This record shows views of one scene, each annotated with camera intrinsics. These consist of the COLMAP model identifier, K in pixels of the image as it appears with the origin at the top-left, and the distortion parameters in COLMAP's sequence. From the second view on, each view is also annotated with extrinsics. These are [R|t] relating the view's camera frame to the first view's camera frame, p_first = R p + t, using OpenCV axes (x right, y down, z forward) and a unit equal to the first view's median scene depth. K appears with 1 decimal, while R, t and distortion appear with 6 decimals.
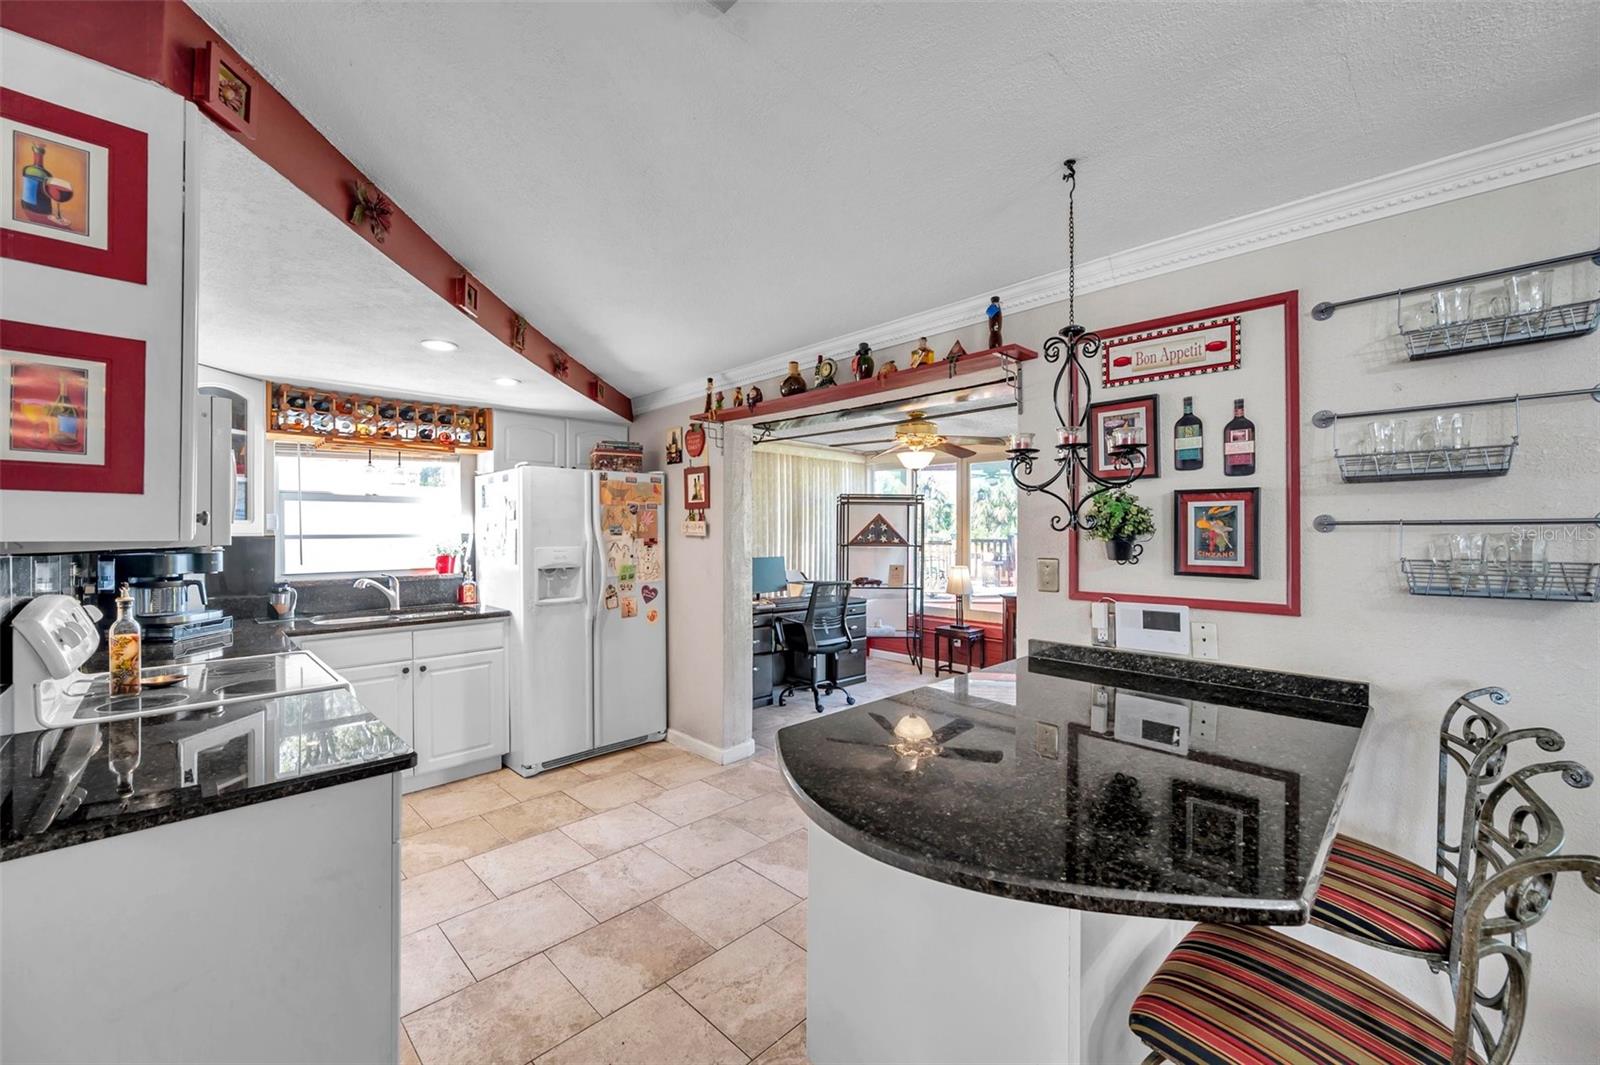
lens RADIAL K [[637.4, 0, 801.0], [0, 637.4, 528.4], [0, 0, 1]] dist [-0.004058, -0.000402]
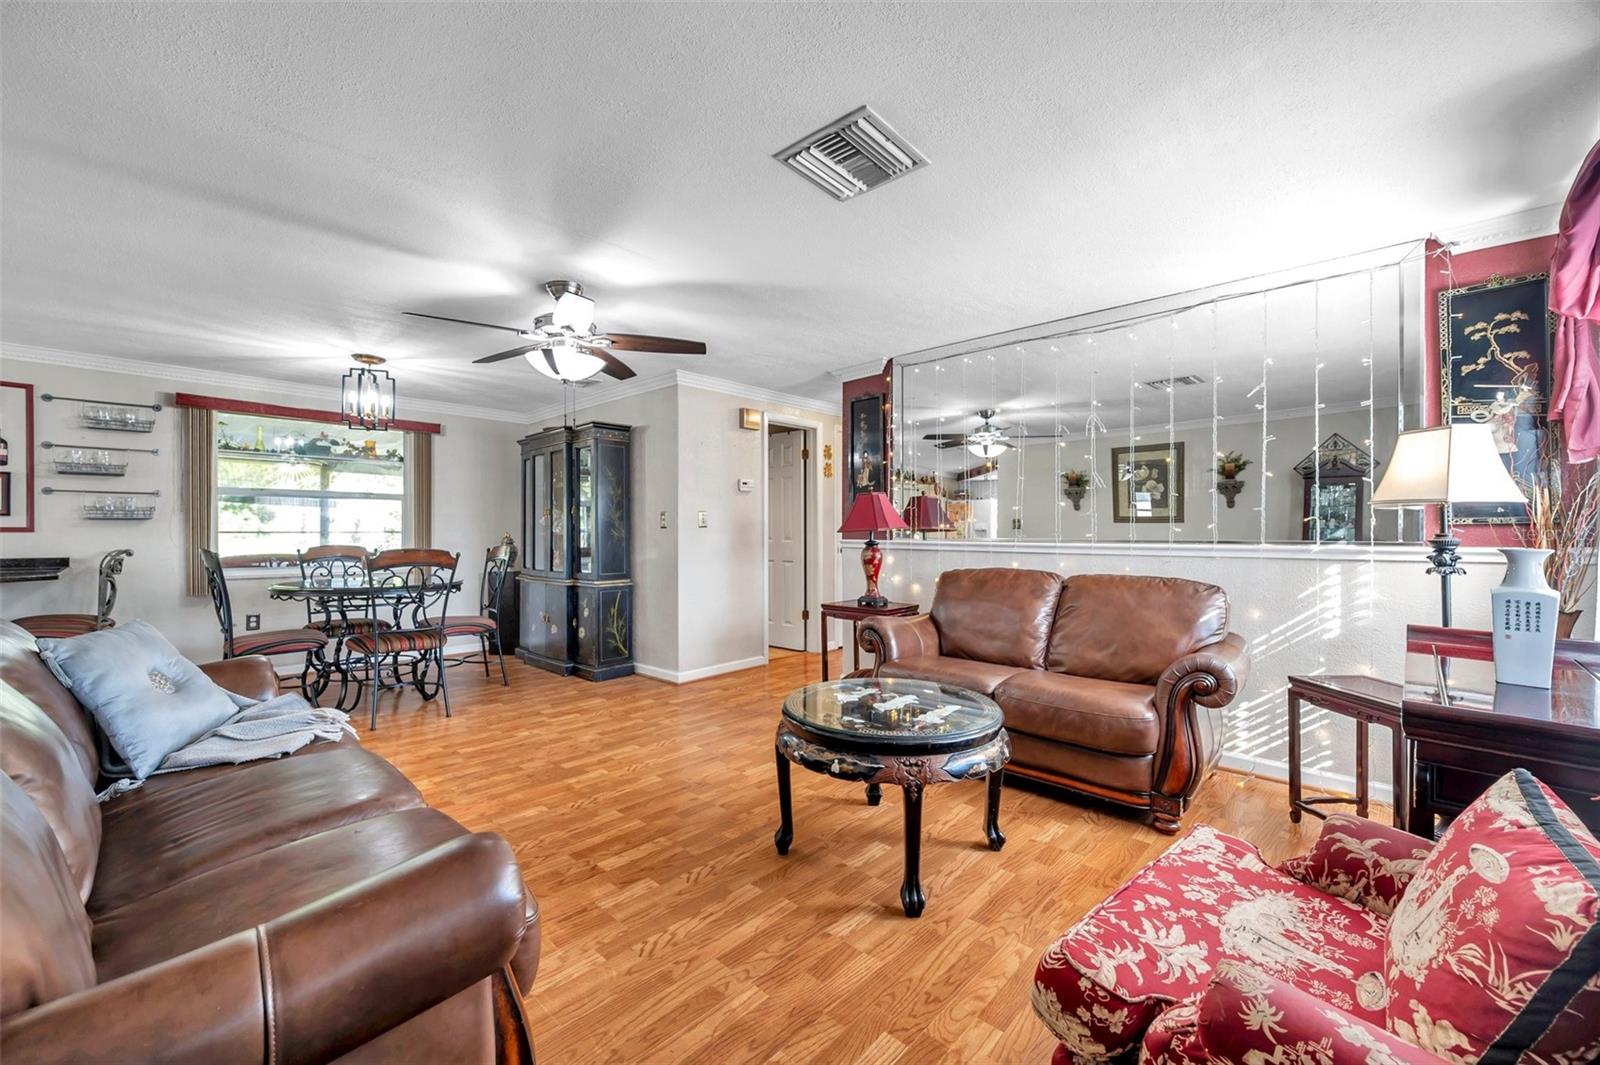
lens RADIAL K [[637.4, 0, 816.2], [0, 637.4, 532.4], [0, 0, 1]] dist [-0.004058, -0.000402]
pose [[-0.039075, 0.004862, 0.999224, -0.730711], [0.000827, 0.999988, -0.004834, 0.072705], [-0.999236, 0.000637, -0.039078, -0.785453]]
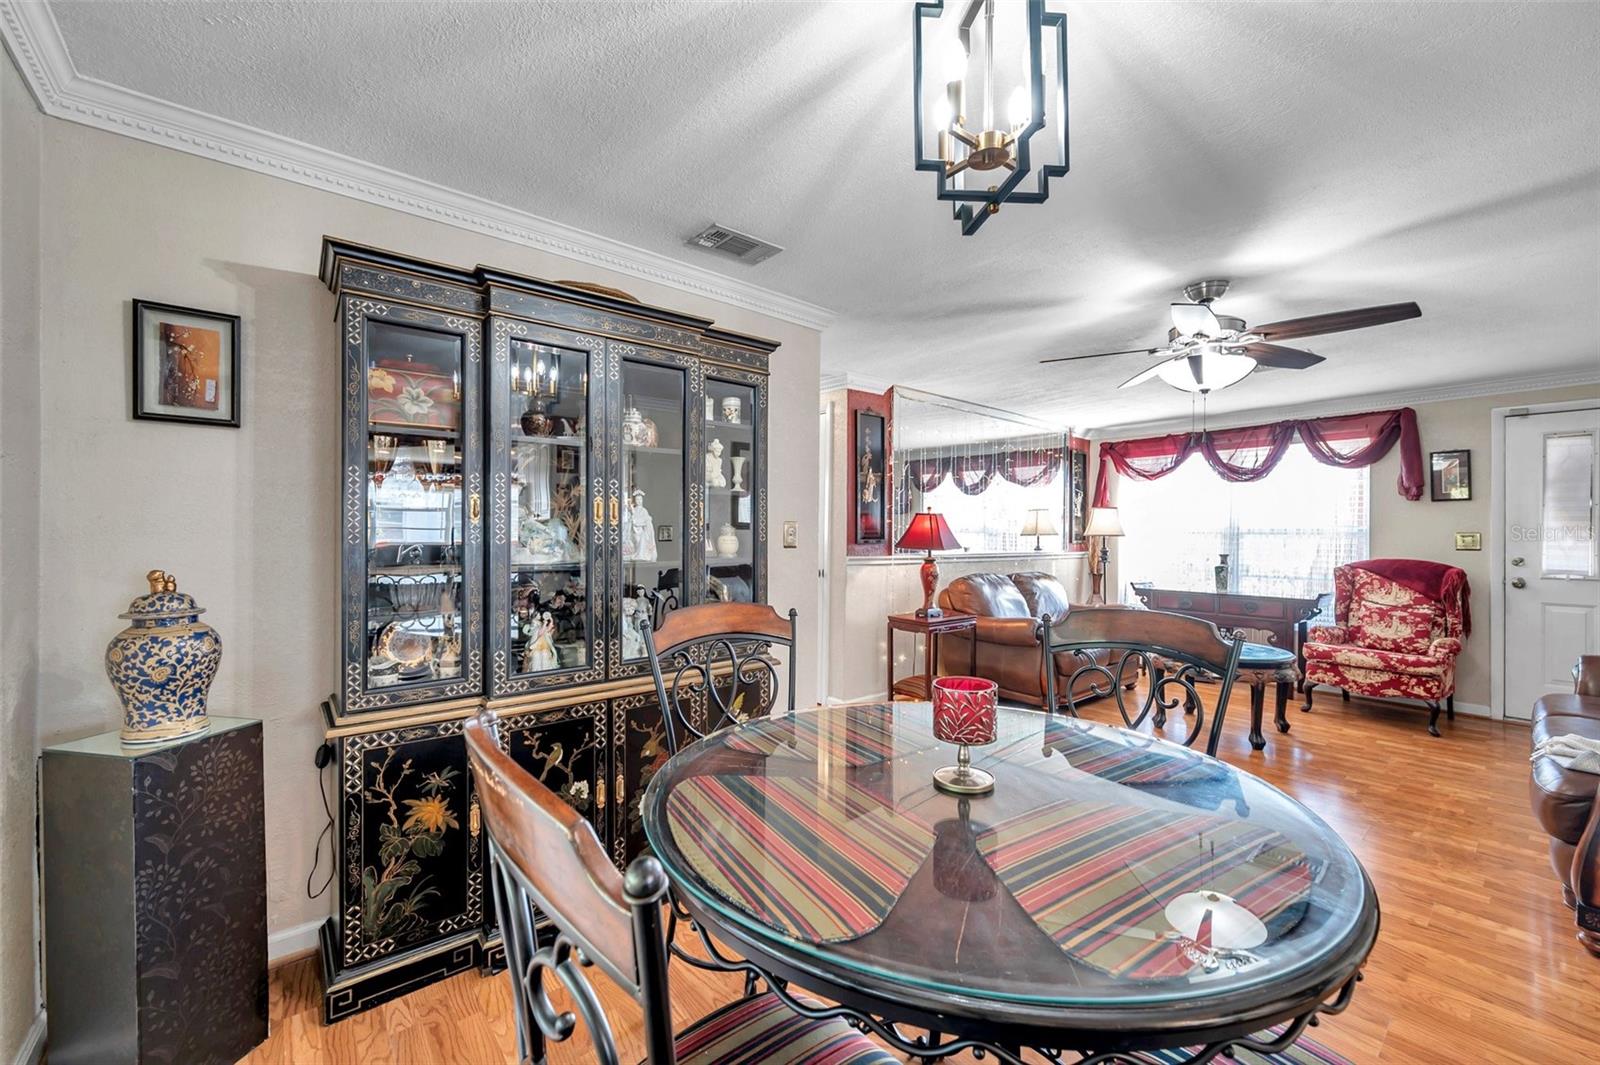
lens RADIAL K [[637.4, 0, 791.0], [0, 637.4, 522.5], [0, 0, 1]] dist [-0.004058, -0.000402]
pose [[-0.996090, -0.003087, 0.088291, 0.459436], [-0.004571, 0.999851, -0.016619, 0.040121], [-0.088227, -0.016957, -0.995956, 0.228542]]
